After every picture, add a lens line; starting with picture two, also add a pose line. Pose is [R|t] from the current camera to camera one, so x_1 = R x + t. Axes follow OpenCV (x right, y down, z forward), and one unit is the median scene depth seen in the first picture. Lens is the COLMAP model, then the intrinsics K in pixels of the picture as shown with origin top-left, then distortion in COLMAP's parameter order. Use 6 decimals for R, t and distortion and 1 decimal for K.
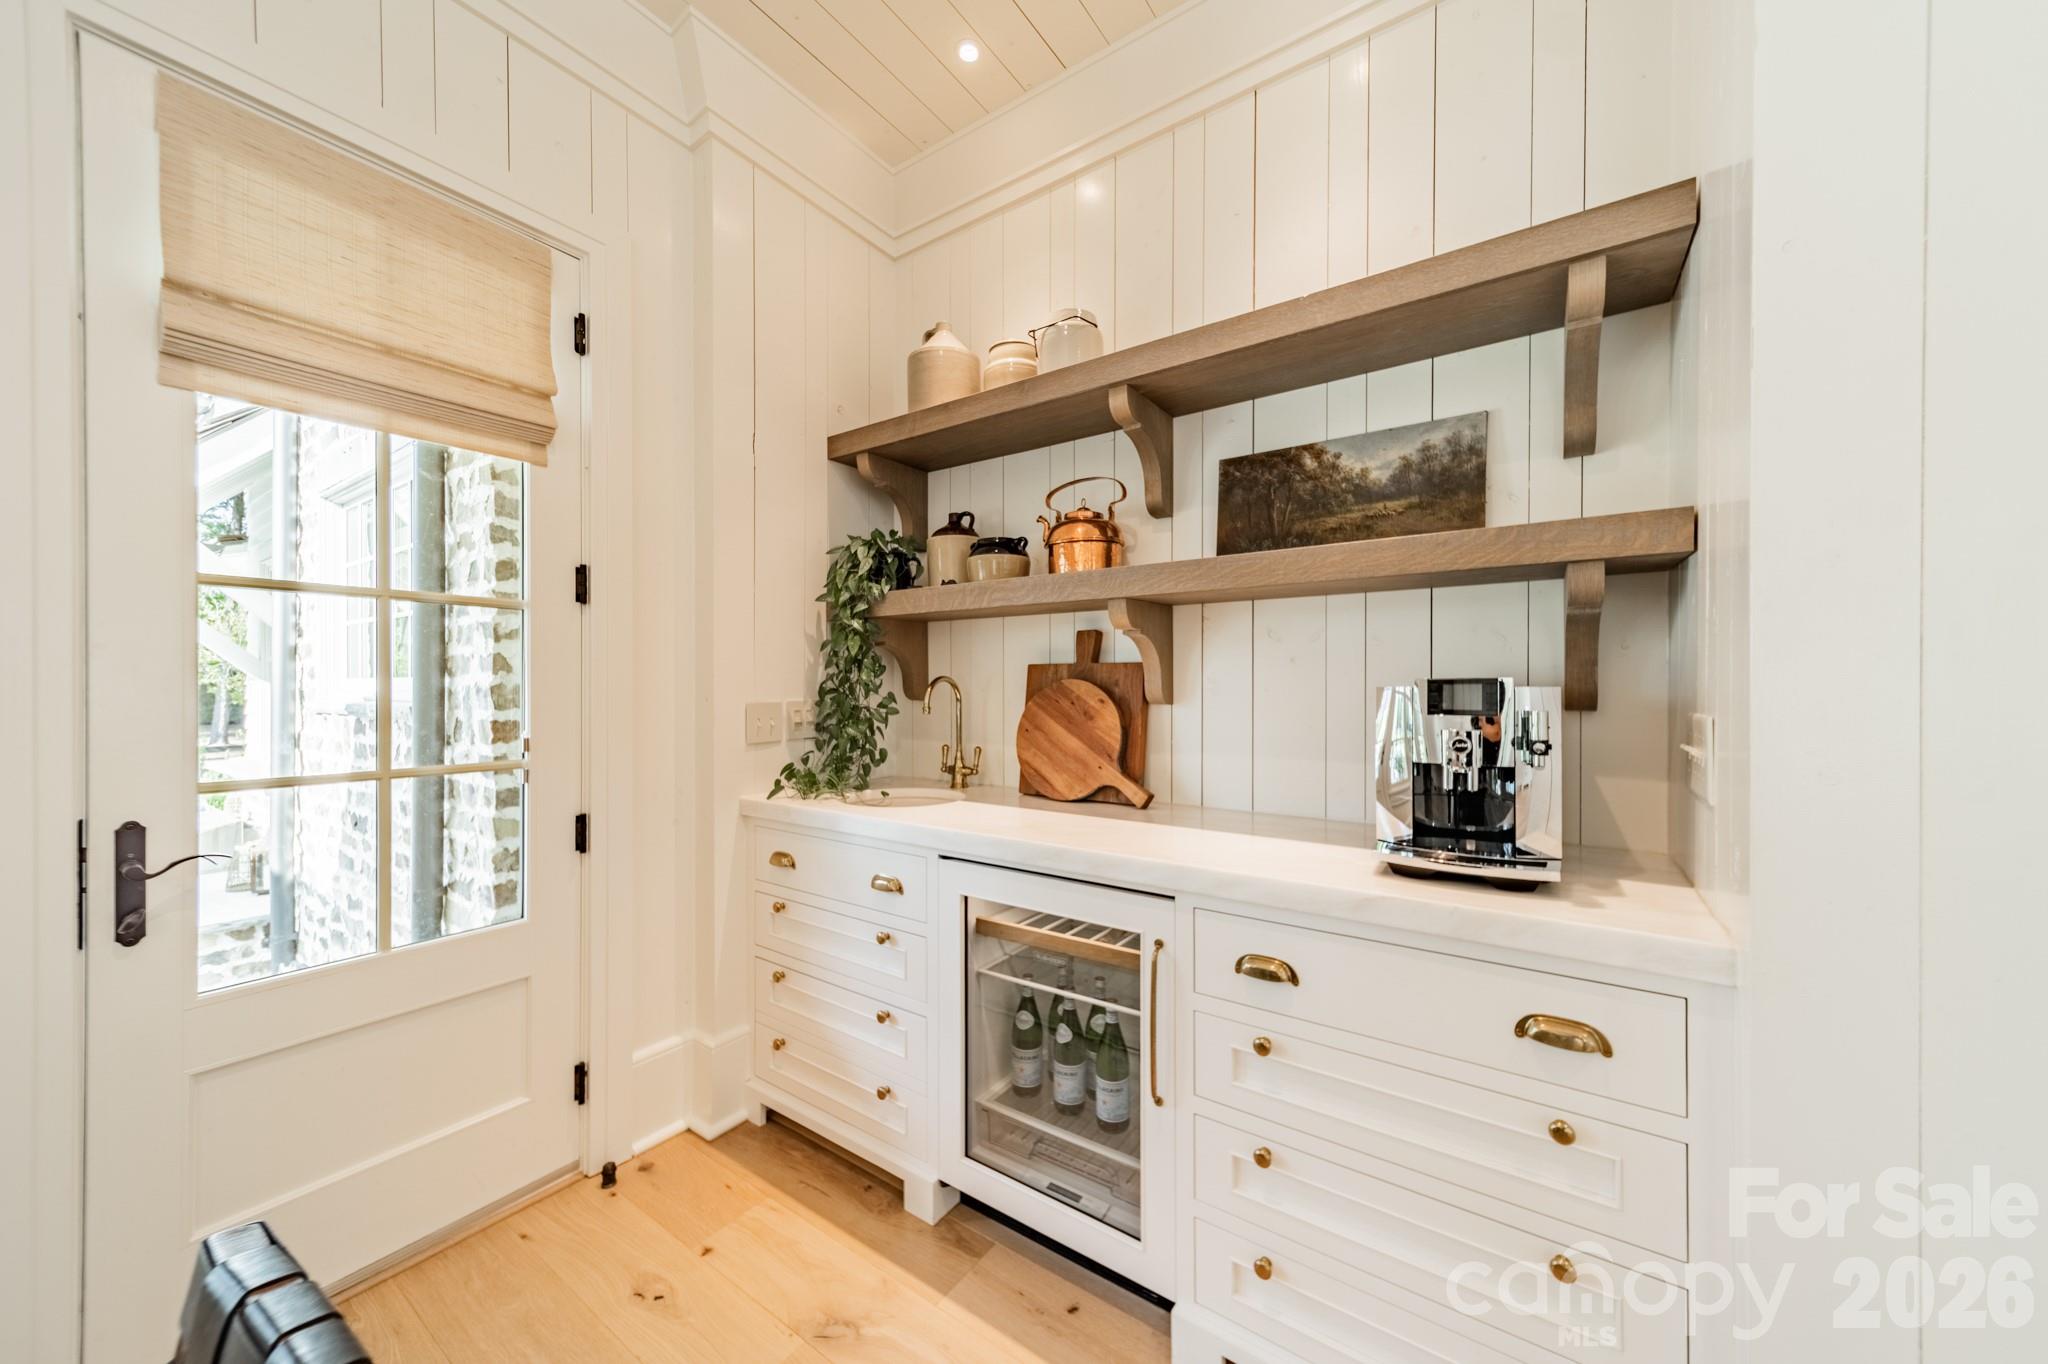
lens RADIAL K [[724.1, 0, 1028.4], [0, 724.1, 687.5], [0, 0, 1]] dist [0.008813, 0.000117]
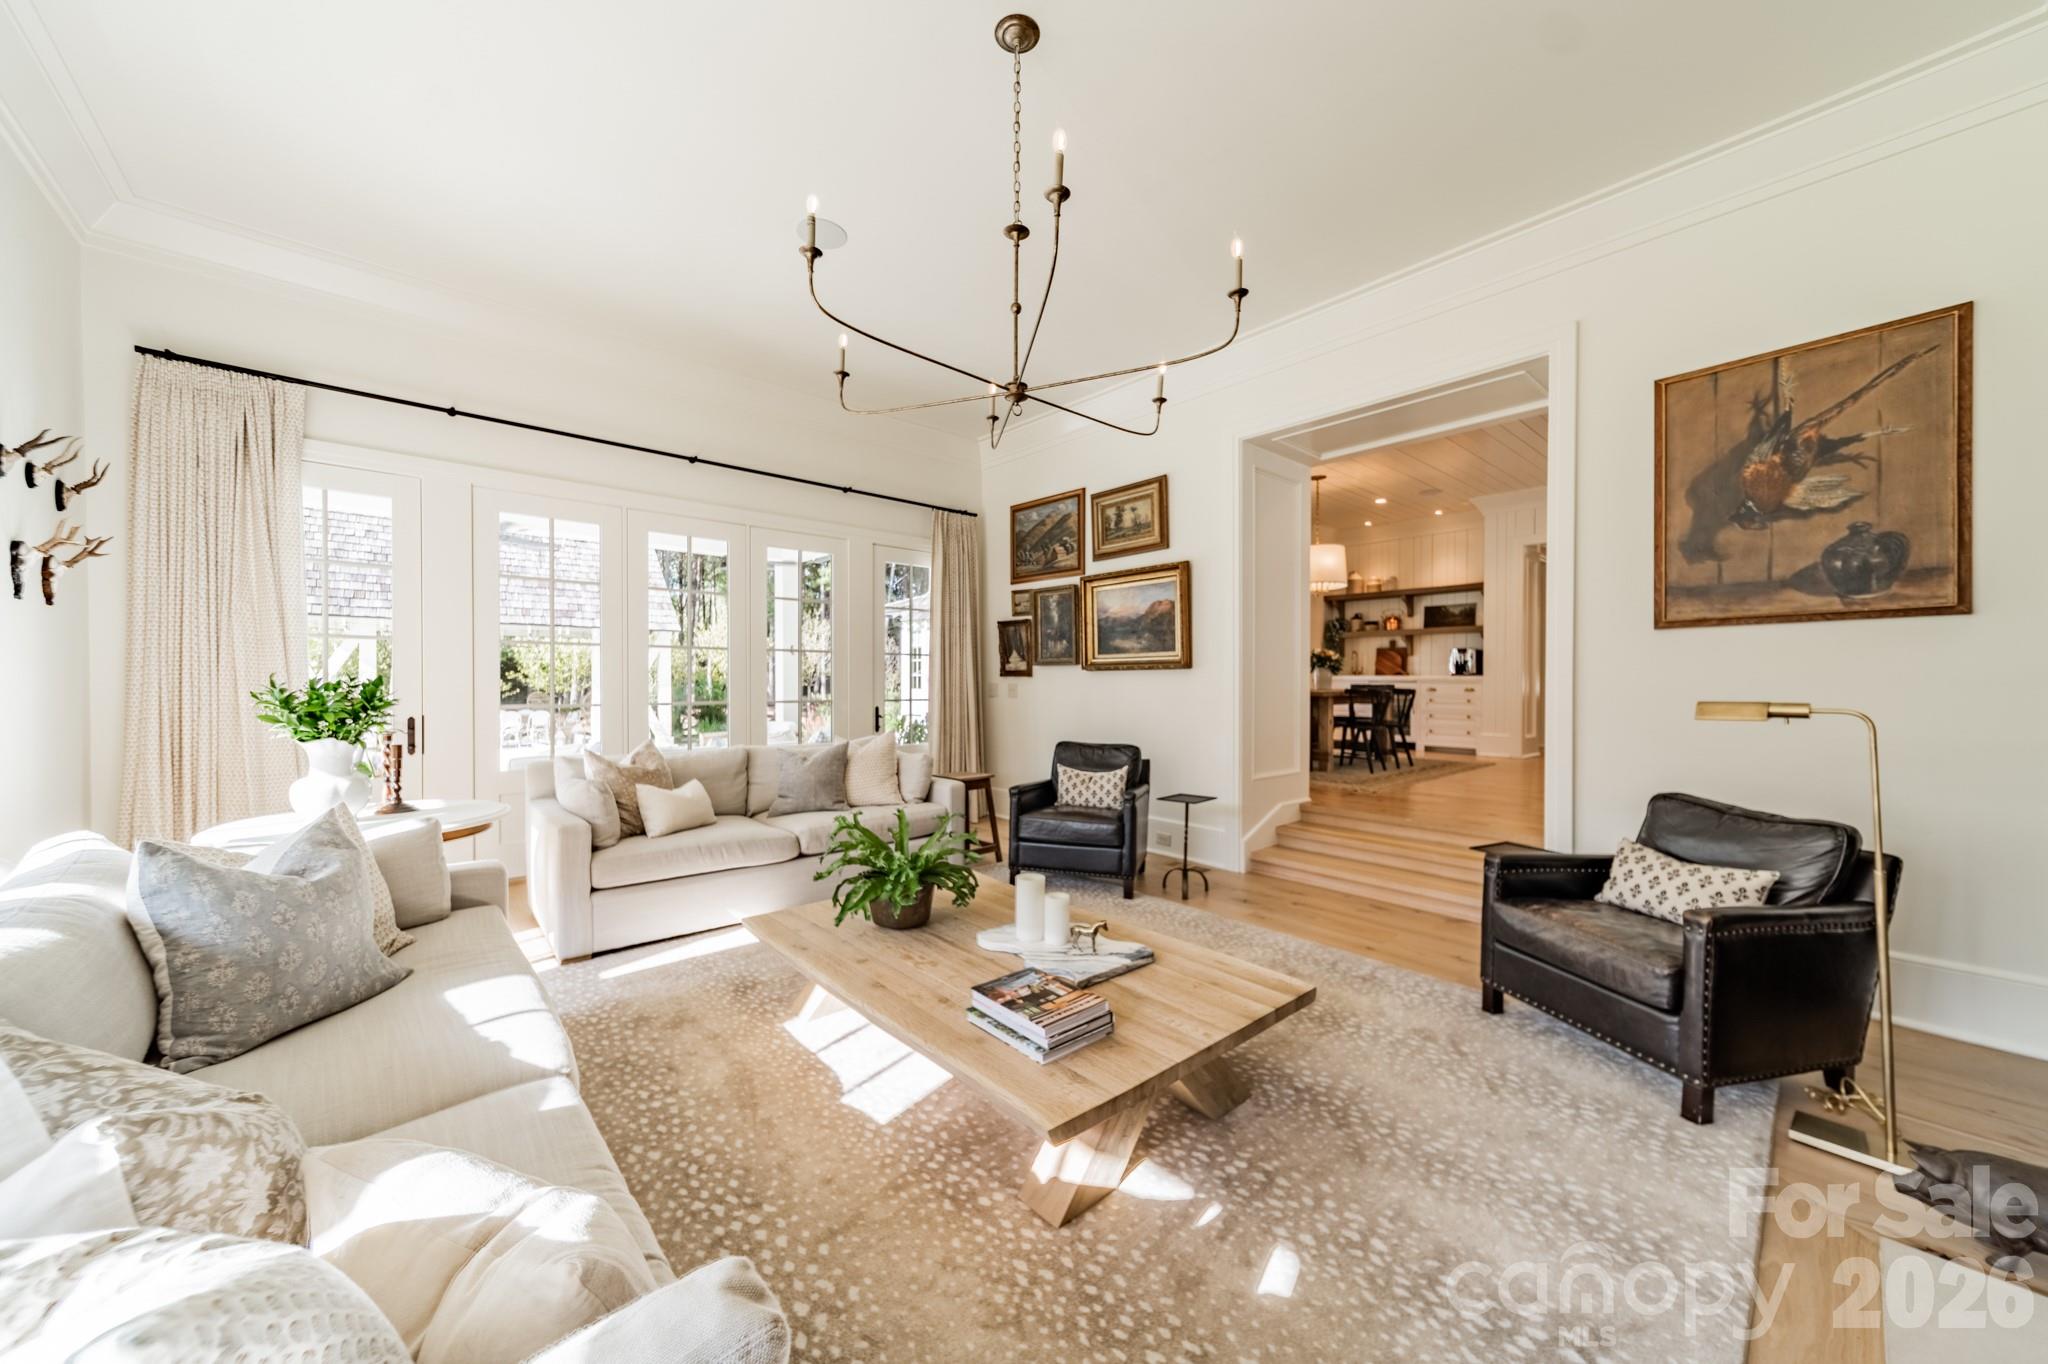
lens RADIAL K [[724.1, 0, 1010.8], [0, 724.1, 675.6], [0, 0, 1]] dist [0.008813, 0.000117]
pose [[0.974489, 0.002243, -0.224424, -1.305910], [-0.003218, 0.999987, -0.003979, 0.180157], [0.224413, 0.004599, 0.974483, -4.246717]]
